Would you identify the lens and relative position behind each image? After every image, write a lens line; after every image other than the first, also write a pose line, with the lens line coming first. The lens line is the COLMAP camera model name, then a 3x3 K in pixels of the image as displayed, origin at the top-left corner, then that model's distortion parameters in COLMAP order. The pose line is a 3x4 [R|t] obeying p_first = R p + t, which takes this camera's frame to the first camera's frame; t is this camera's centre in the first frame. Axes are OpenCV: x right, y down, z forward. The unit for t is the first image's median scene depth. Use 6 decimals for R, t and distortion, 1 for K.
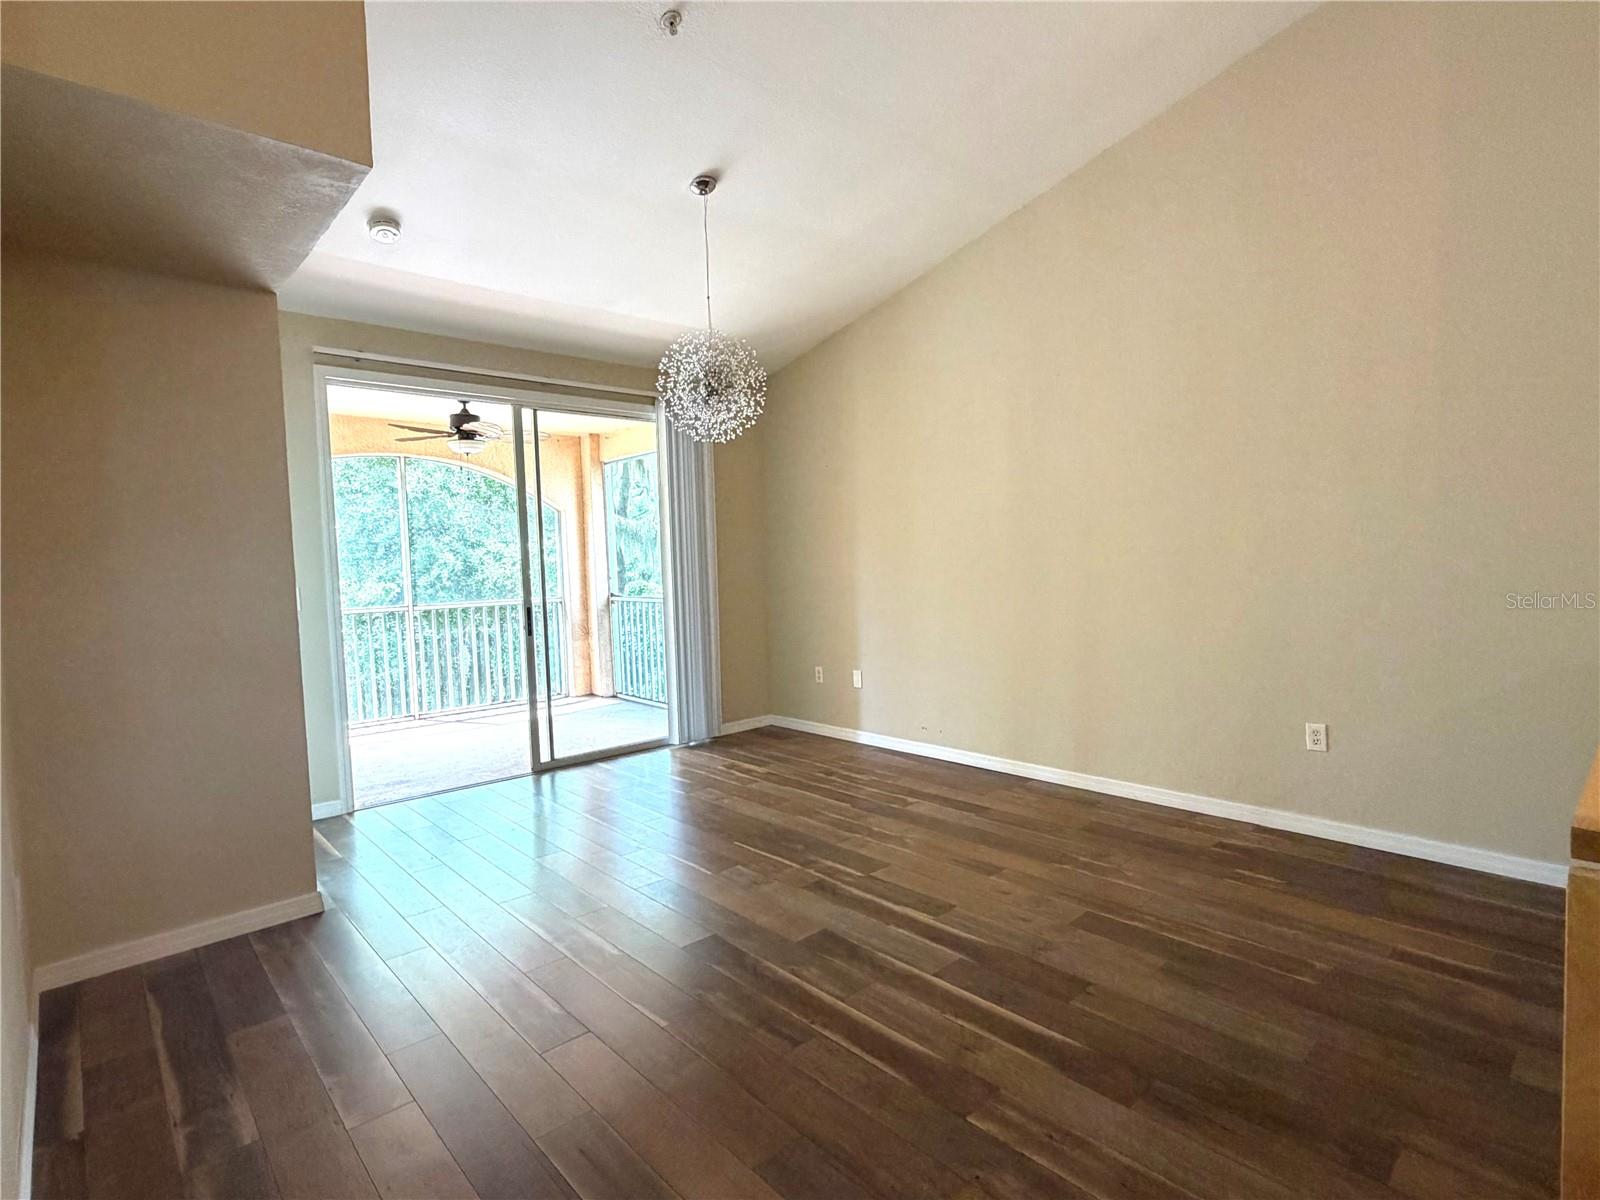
lens RADIAL K [[807.9, 0, 800.0], [0, 807.9, 600.0], [0, 0, 1]] dist [-0.002062, 0.000507]
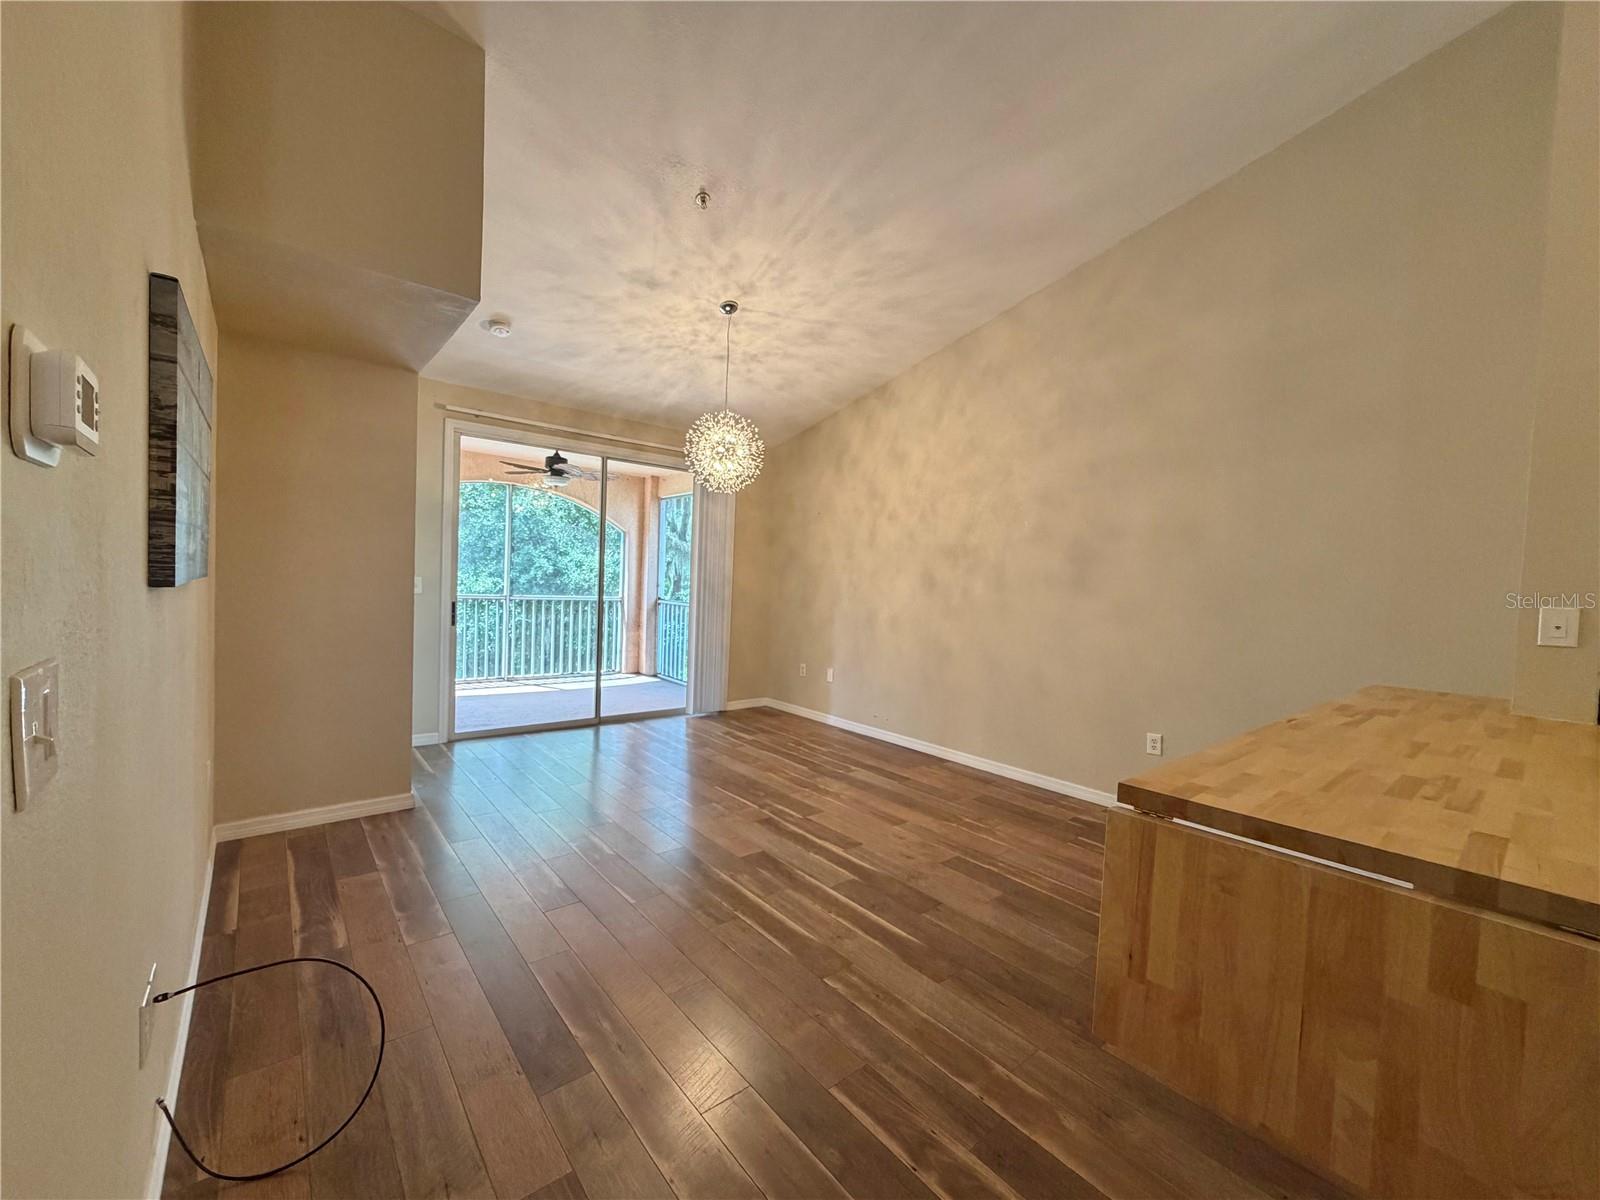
lens RADIAL K [[642.4, 0, 792.8], [0, 642.4, 598.2], [0, 0, 1]] dist [0.000247, 0.000045]
pose [[0.996213, 0.071601, -0.049334, 0.080635], [-0.072670, 0.997151, -0.020219, -0.003672], [0.047746, 0.023728, 0.998578, -0.080829]]
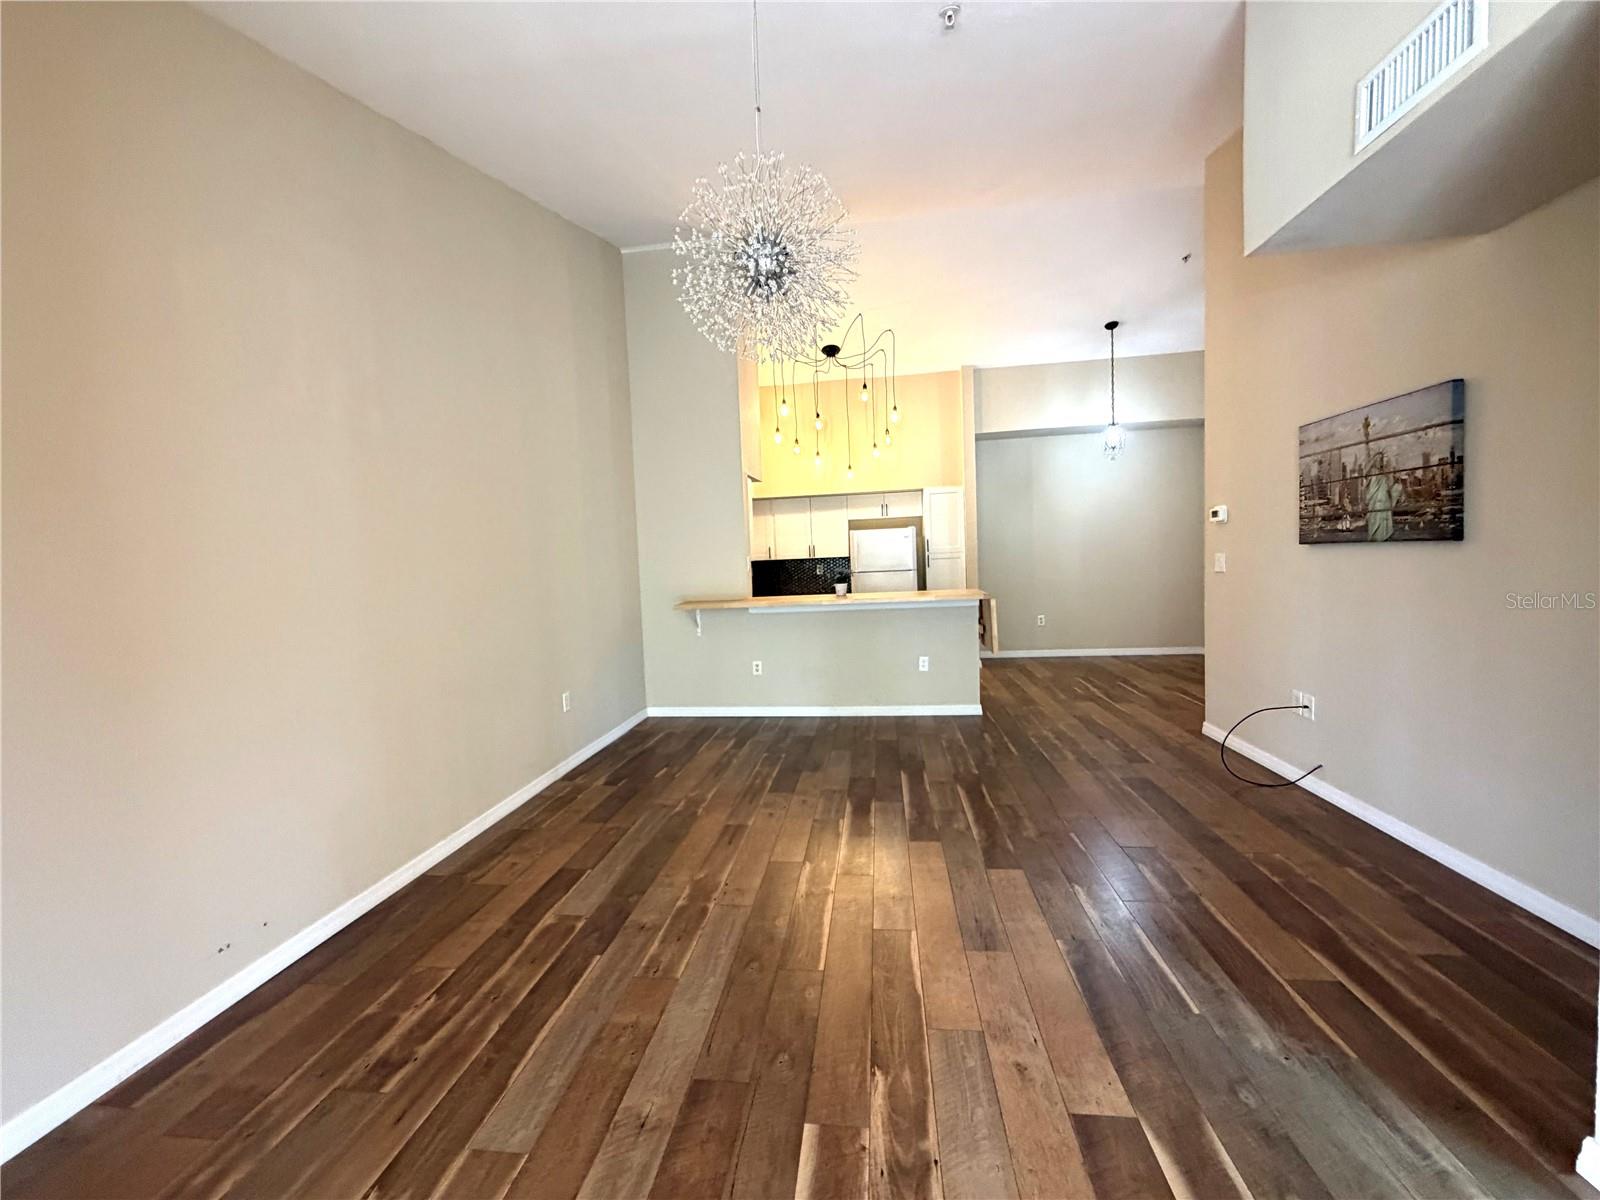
lens RADIAL K [[642.4, 0, 792.8], [0, 642.4, 598.2], [0, 0, 1]] dist [0.000247, 0.000045]
pose [[-0.641831, 0.011134, 0.766766, -0.491110], [0.100887, 0.992430, 0.070038, -0.052783], [-0.760181, 0.122309, -0.638095, 1.343705]]
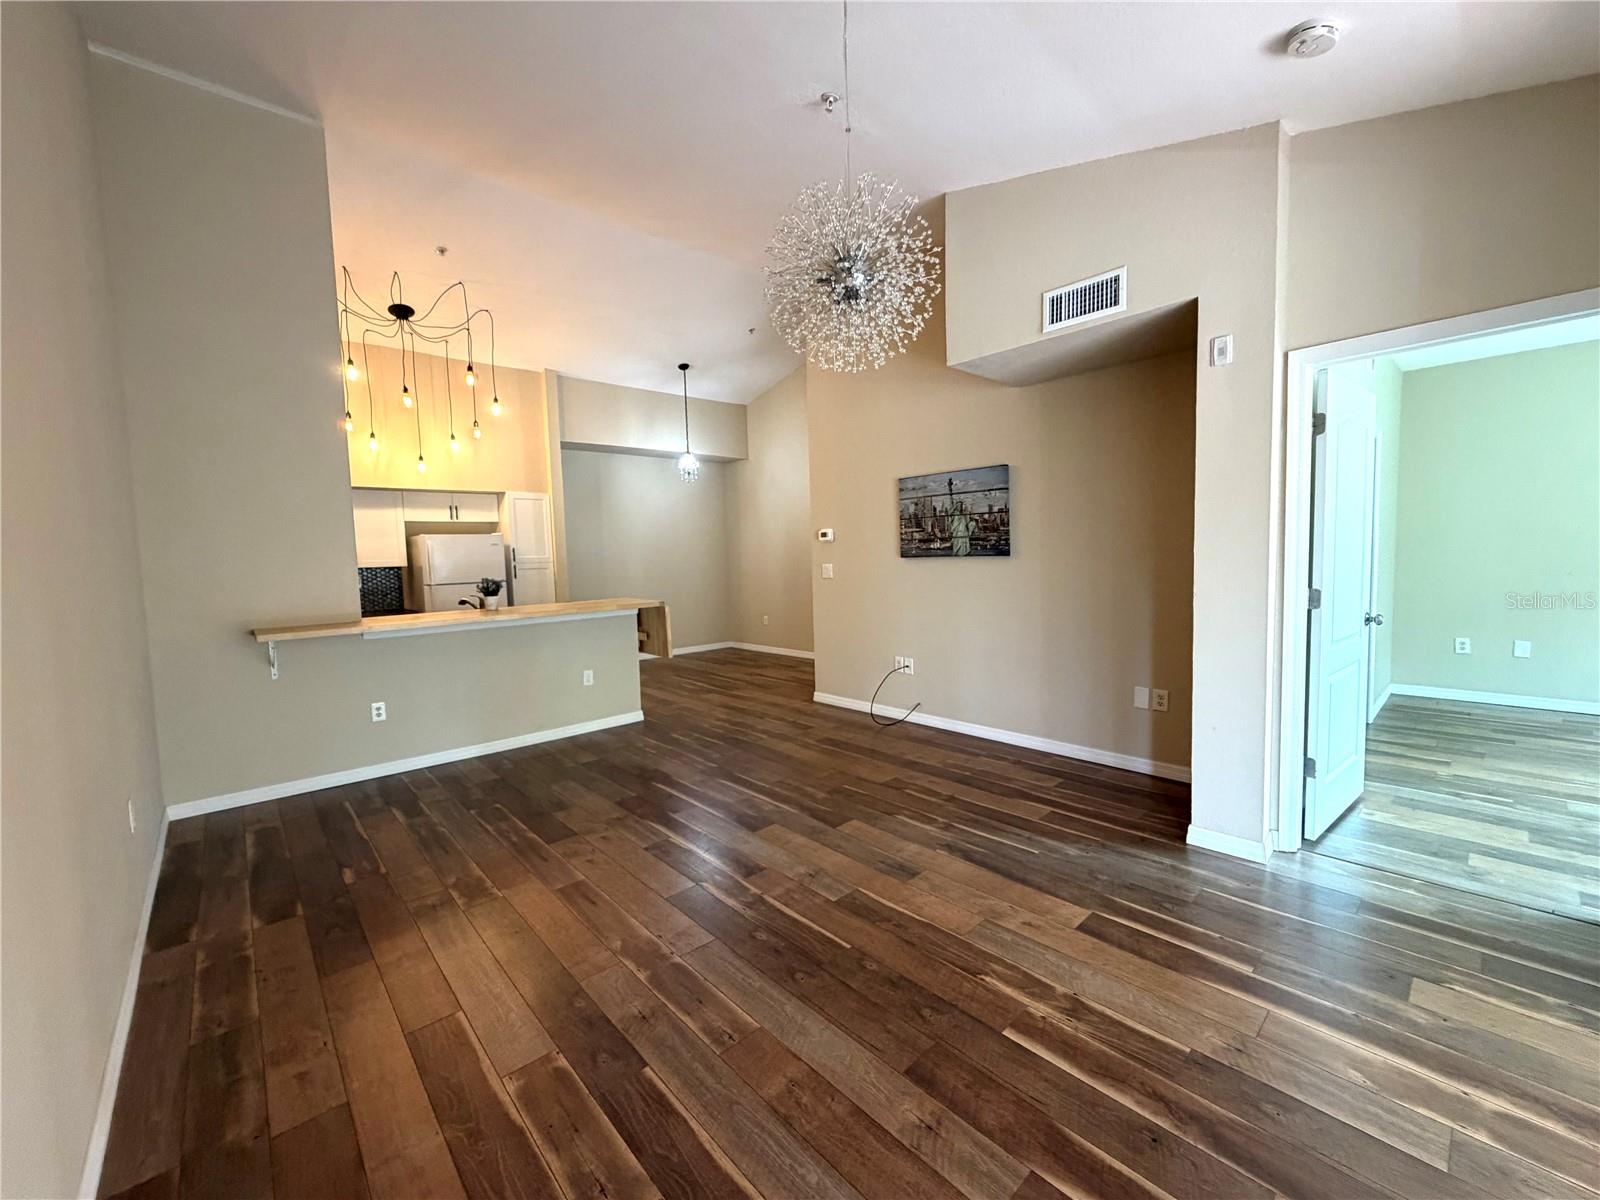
lens RADIAL K [[640.4, 0, 800.0], [0, 640.4, 600.0], [0, 0, 1]] dist [0.000592, -0.000137]
pose [[-0.998203, 0.059674, 0.005540, -0.057940], [0.059899, 0.990398, 0.124595, -0.083948], [0.001949, 0.124703, -0.992192, 1.552054]]
